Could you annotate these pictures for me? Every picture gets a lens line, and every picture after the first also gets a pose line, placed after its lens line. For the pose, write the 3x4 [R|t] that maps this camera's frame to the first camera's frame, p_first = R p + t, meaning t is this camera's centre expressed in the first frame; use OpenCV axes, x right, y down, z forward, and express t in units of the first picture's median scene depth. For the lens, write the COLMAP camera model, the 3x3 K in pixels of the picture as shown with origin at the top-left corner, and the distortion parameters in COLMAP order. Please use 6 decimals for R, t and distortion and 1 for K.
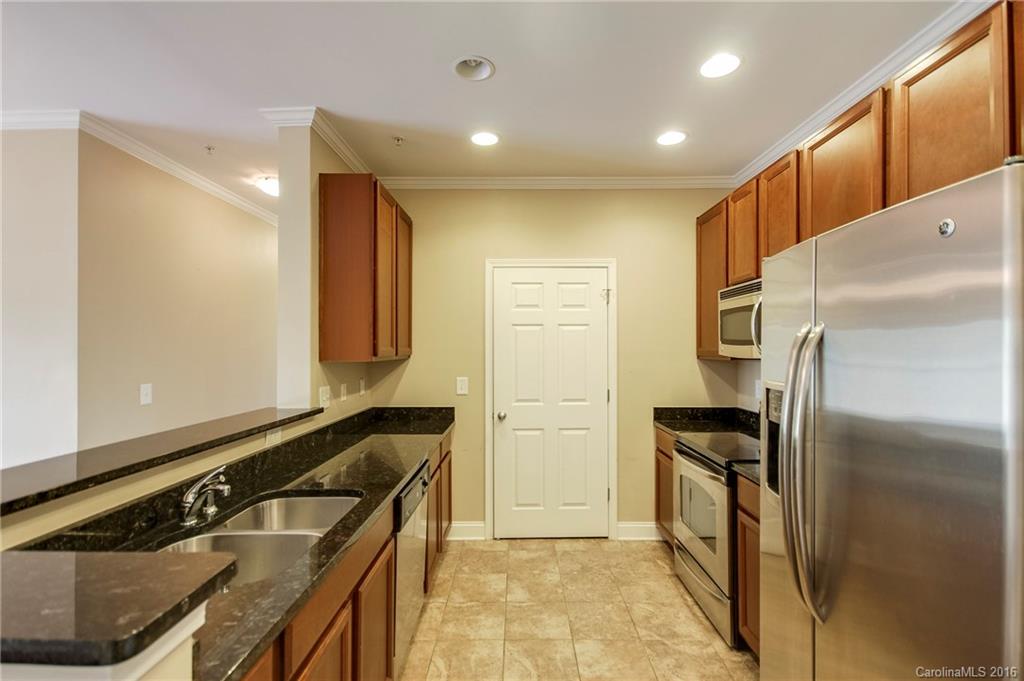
lens RADIAL K [[465.0, 0, 512.3], [0, 465.0, 342.9], [0, 0, 1]] dist [0.007784, -0.007925]
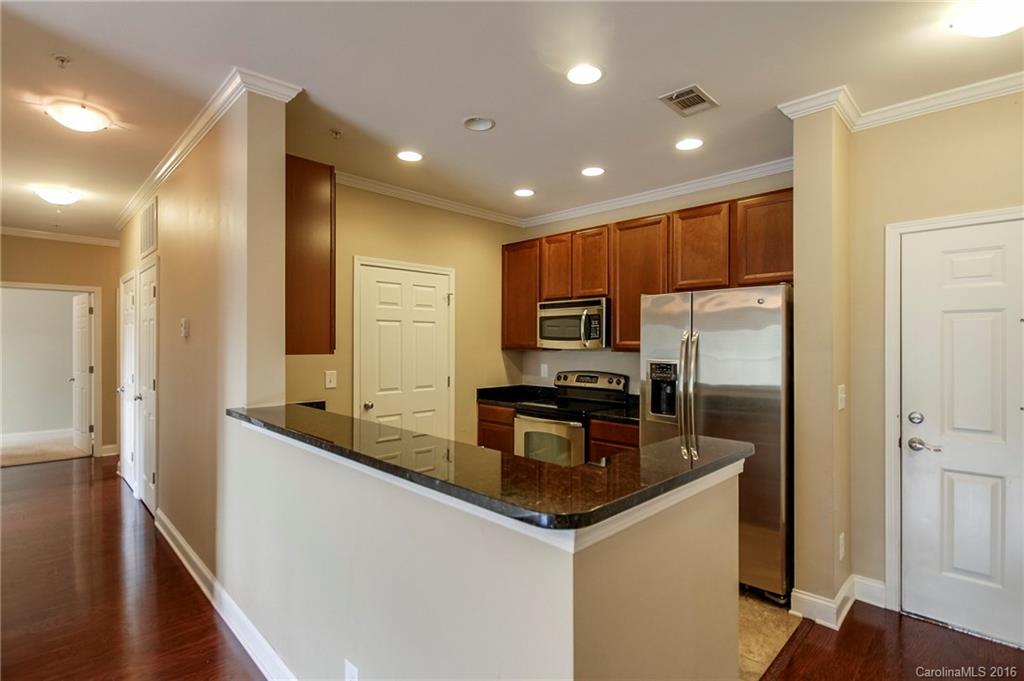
lens RADIAL K [[491.0, 0, 512.4], [0, 491.0, 347.0], [0, 0, 1]] dist [-0.001777, -0.001027]
pose [[0.703770, -0.003358, 0.710420, -0.589846], [-0.011460, 0.999805, 0.016079, 0.001554], [-0.710335, -0.019458, 0.703594, -0.017902]]
